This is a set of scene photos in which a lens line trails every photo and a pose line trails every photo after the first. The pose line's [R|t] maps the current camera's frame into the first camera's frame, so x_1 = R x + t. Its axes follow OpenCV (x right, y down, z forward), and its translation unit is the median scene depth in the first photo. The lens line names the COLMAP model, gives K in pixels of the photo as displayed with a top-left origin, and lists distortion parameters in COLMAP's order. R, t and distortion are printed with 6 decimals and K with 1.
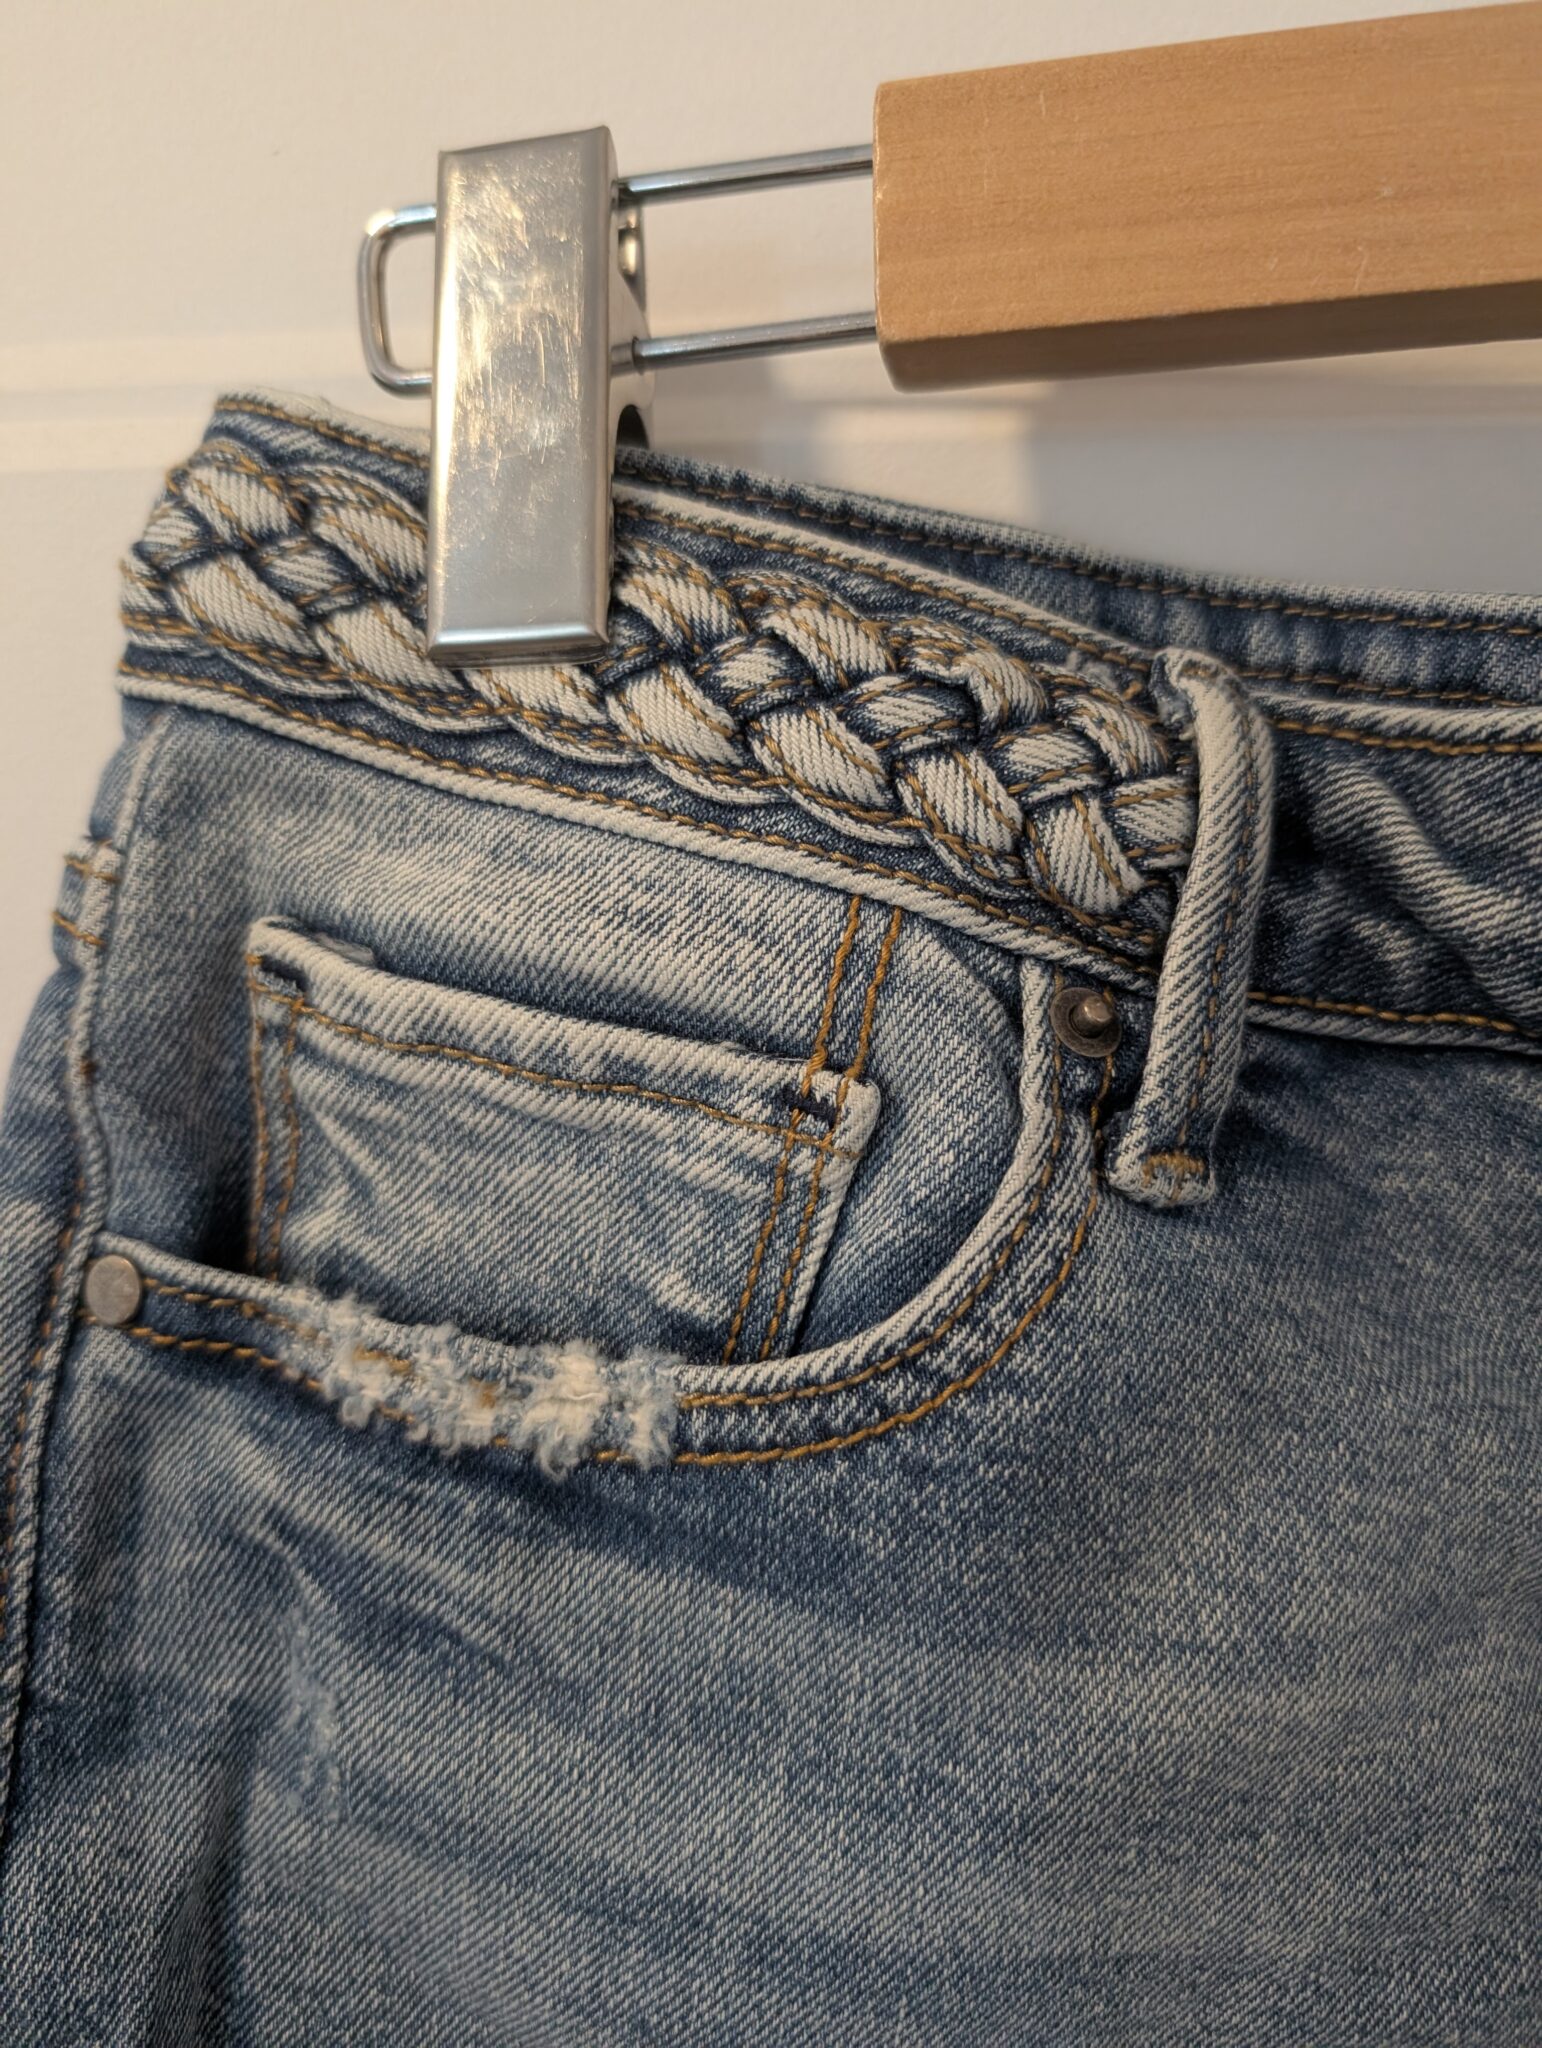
lens RADIAL K [[1666.7, 0, 771.0], [0, 1666.7, 1024.0], [0, 0, 1]] dist [0.003103, -0.003171]
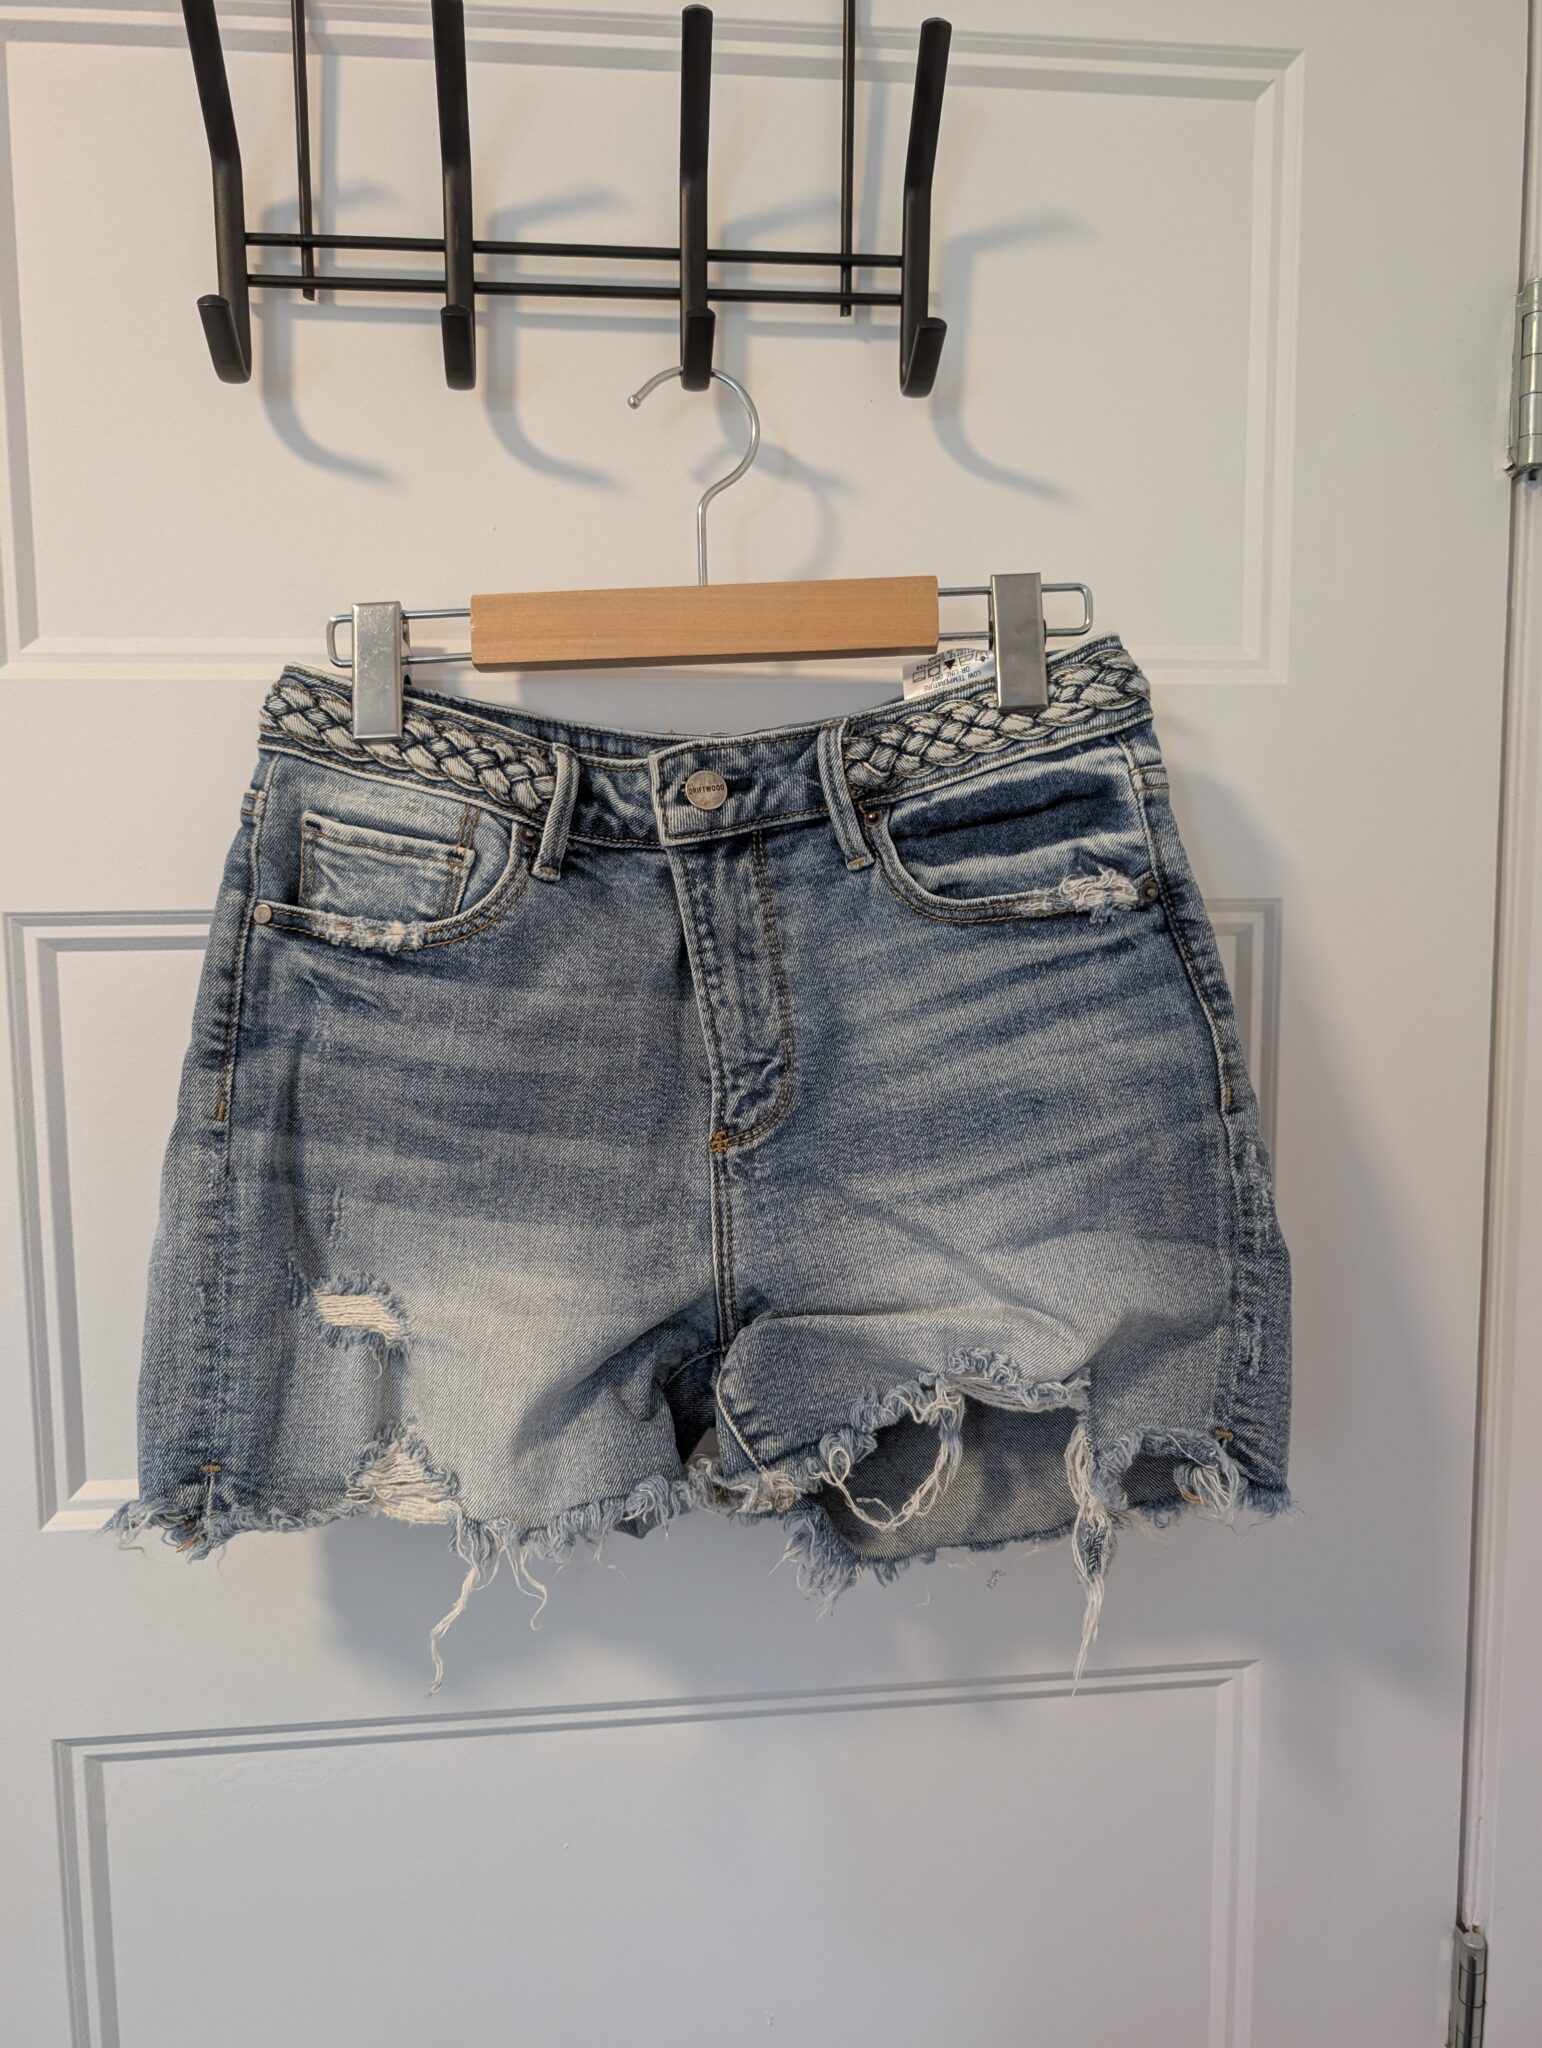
lens RADIAL K [[1480.5, 0, 771.0], [0, 1480.5, 1024.0], [0, 0, 1]] dist [0.001721, -0.004045]
pose [[0.981459, -0.015737, 0.191024, 0.073899], [0.018213, 0.999771, -0.011215, 0.480384], [-0.190804, 0.014486, 0.981521, -2.491770]]
